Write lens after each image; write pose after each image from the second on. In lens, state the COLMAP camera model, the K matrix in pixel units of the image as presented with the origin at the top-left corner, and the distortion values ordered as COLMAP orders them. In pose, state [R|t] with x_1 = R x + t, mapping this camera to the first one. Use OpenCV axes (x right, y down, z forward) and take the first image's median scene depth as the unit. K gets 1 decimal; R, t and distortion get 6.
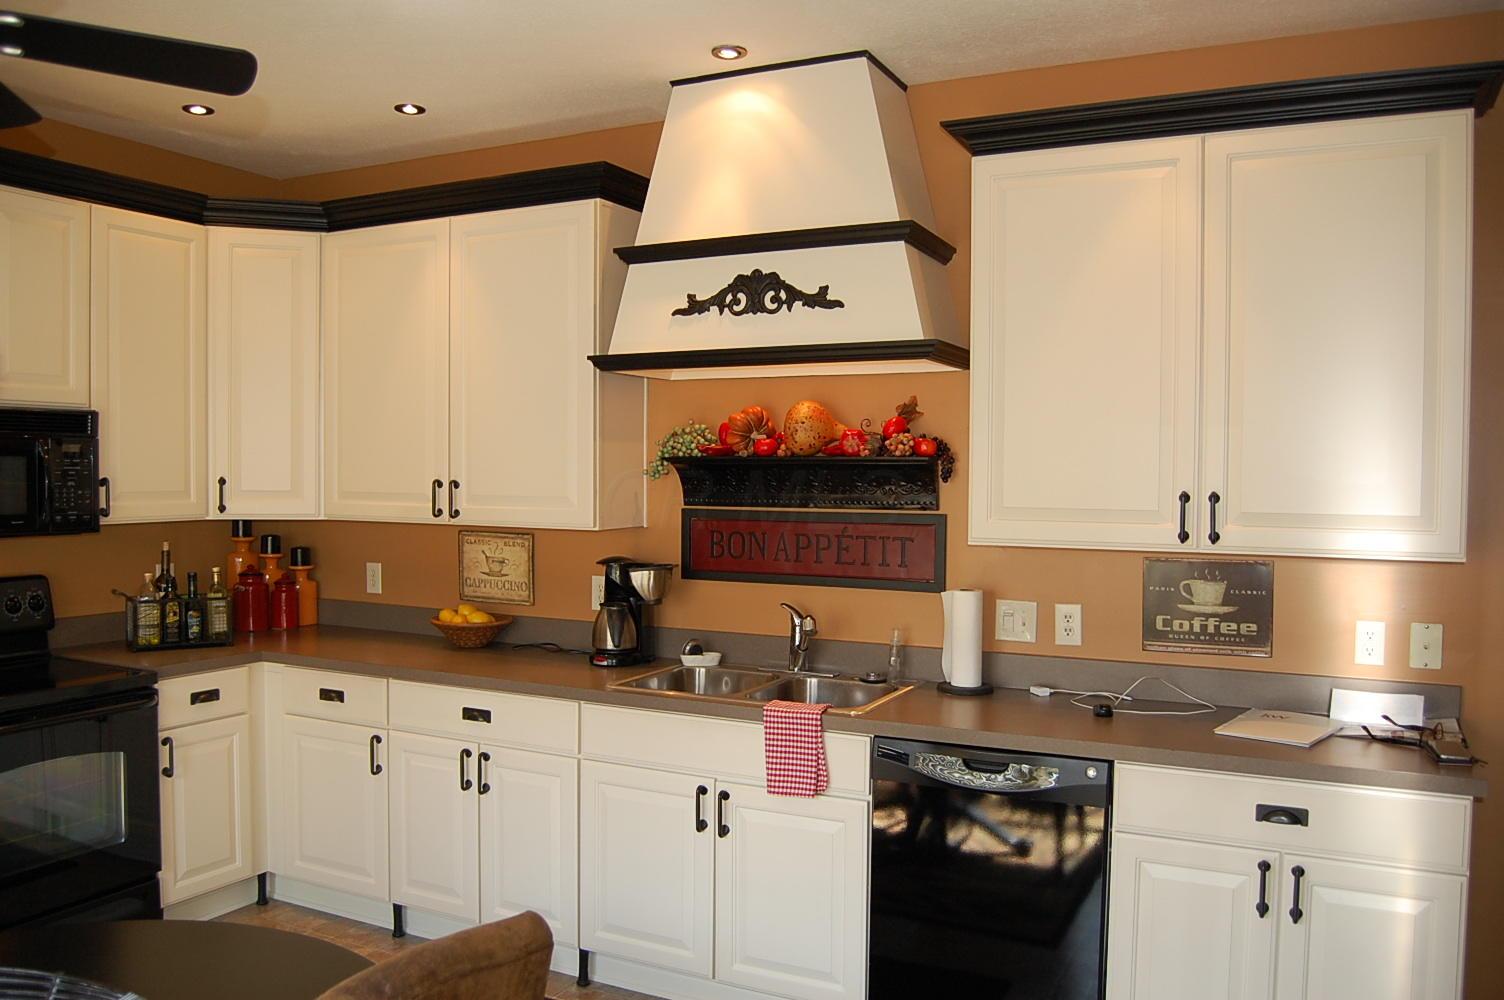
lens RADIAL K [[1187.2, 0, 752.0], [0, 1187.2, 500.0], [0, 0, 1]] dist [-0.082813, 0.018482]
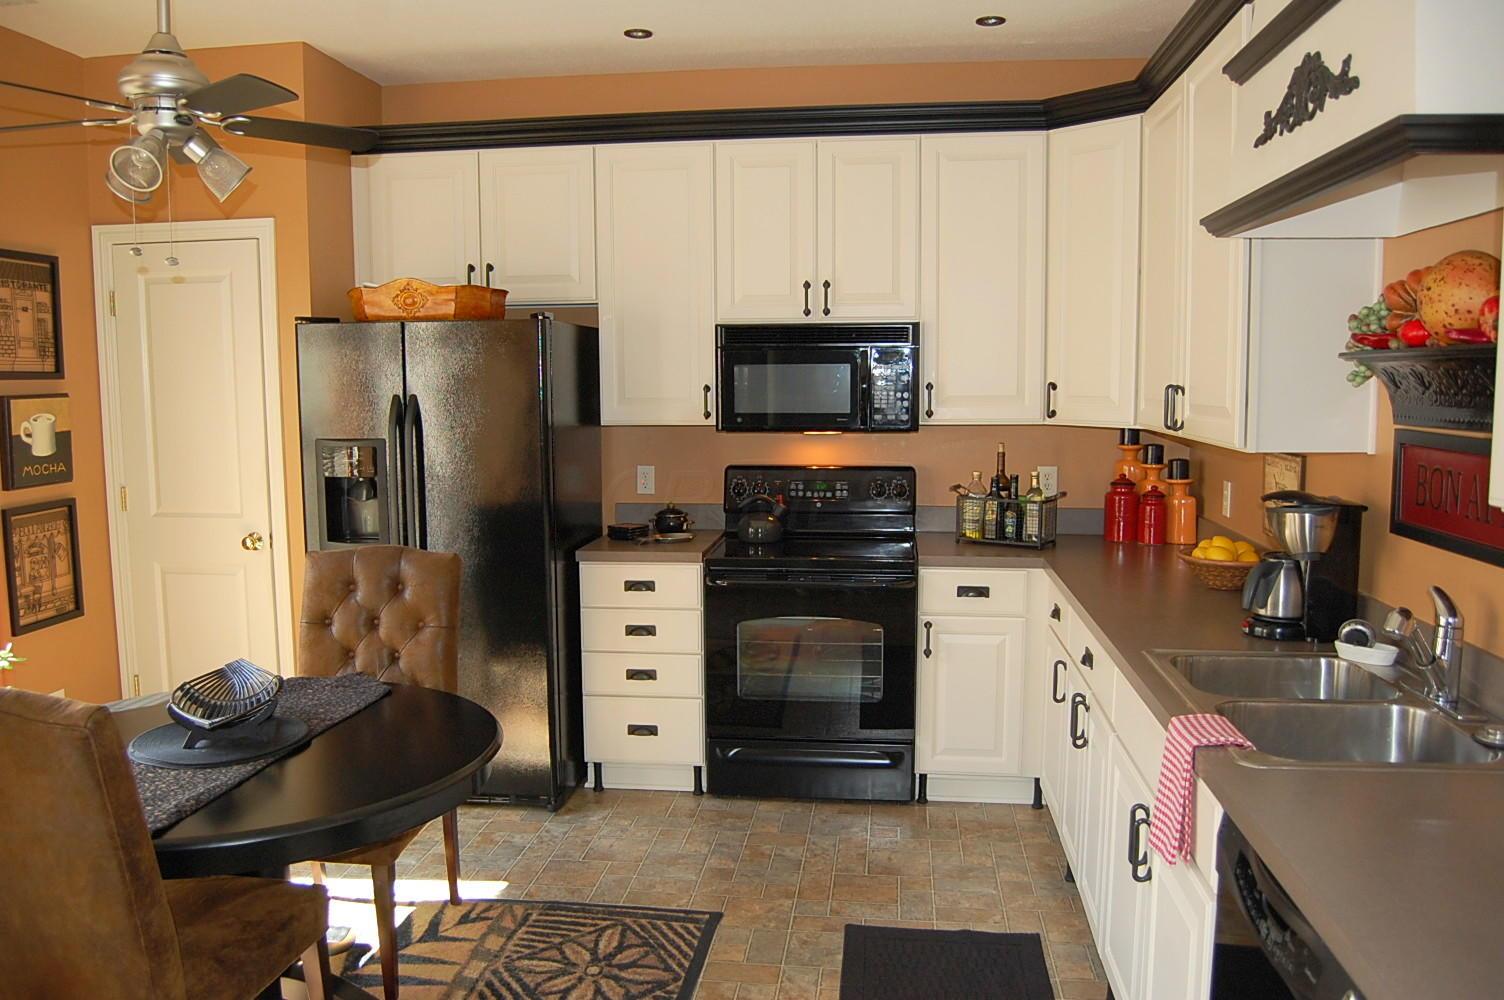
lens RADIAL K [[1187.2, 0, 752.0], [0, 1187.2, 500.0], [0, 0, 1]] dist [-0.082813, 0.018482]
pose [[0.332827, 0.088242, -0.938850, 0.443774], [-0.019182, 0.996040, 0.086817, -0.002099], [0.942793, -0.010886, 0.333201, 0.442454]]
